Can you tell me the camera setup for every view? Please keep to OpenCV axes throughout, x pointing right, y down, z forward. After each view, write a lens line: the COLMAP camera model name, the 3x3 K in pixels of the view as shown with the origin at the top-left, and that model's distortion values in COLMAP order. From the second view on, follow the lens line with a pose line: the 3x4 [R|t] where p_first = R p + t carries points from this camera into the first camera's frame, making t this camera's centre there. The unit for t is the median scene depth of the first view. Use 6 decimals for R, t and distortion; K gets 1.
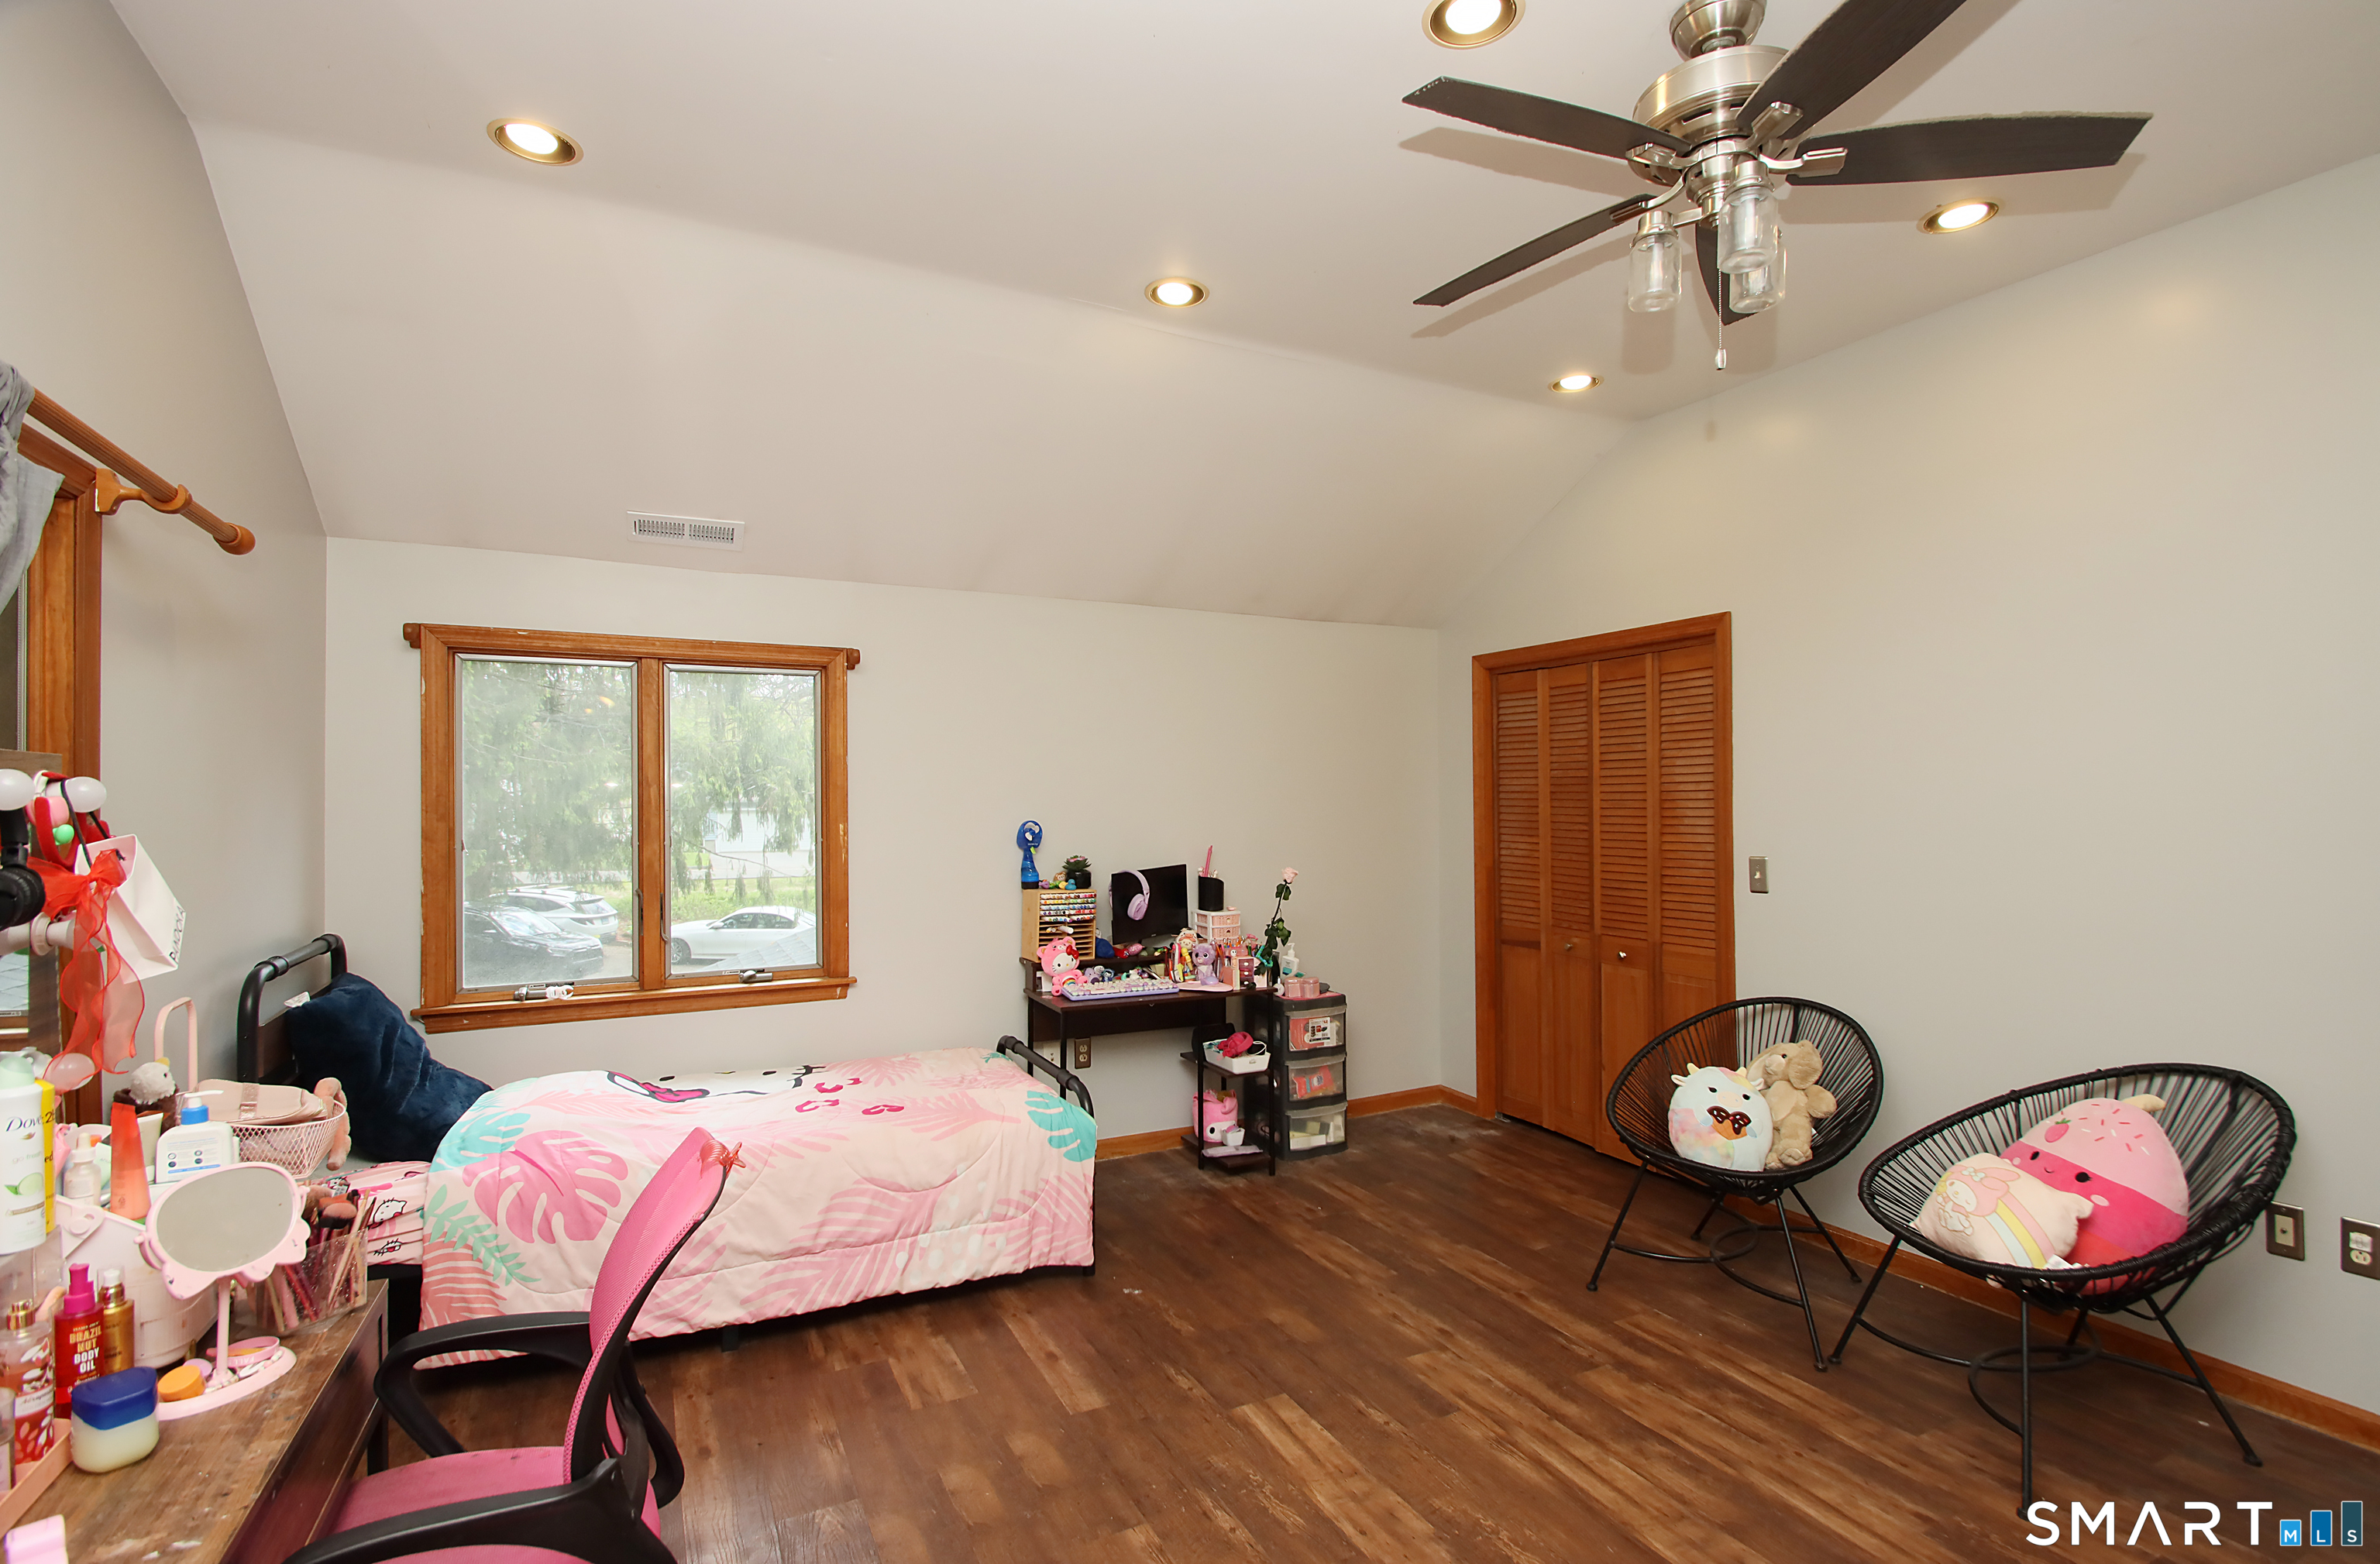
lens RADIAL K [[1114.0, 0, 1200.1], [0, 1114.0, 783.6], [0, 0, 1]] dist [-0.000274, -0.000495]
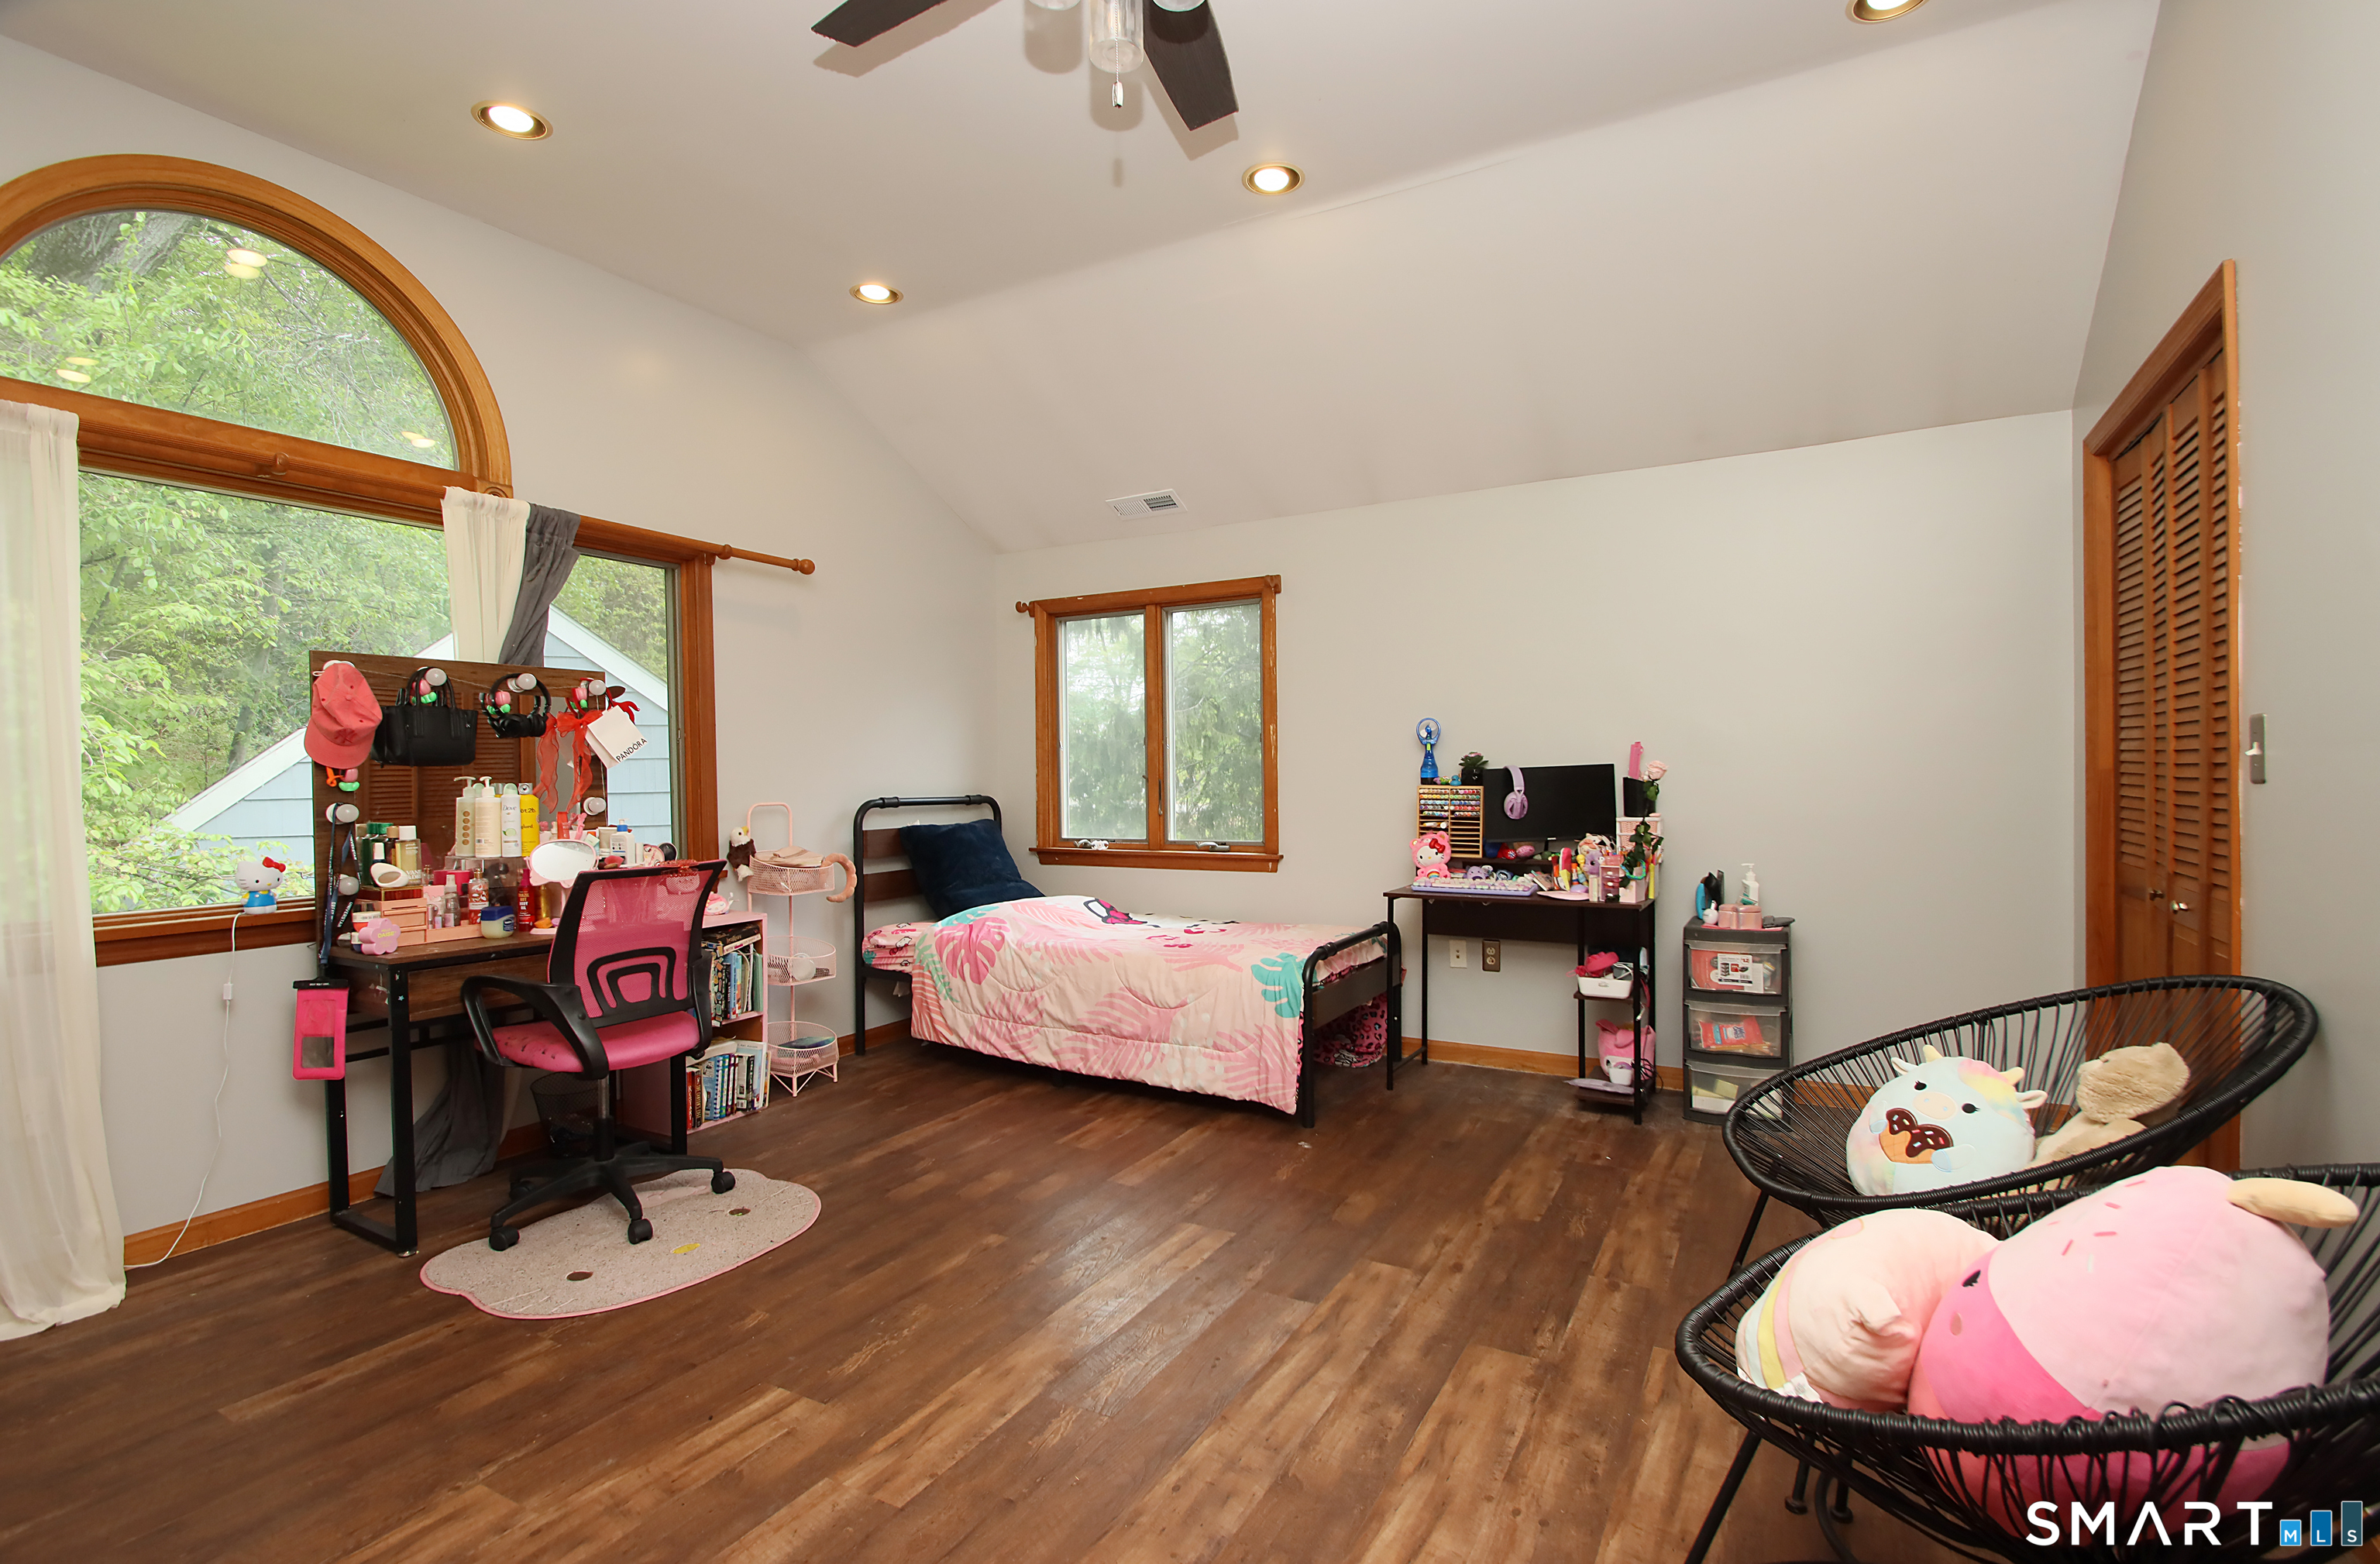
lens RADIAL K [[1114.0, 0, 1193.4], [0, 1114.0, 785.0], [0, 0, 1]] dist [-0.000274, -0.000495]
pose [[0.554715, 0.006458, -0.832015, 0.672941], [0.021903, 0.999510, 0.022361, 0.078202], [0.831752, -0.030628, 0.554302, 0.297757]]
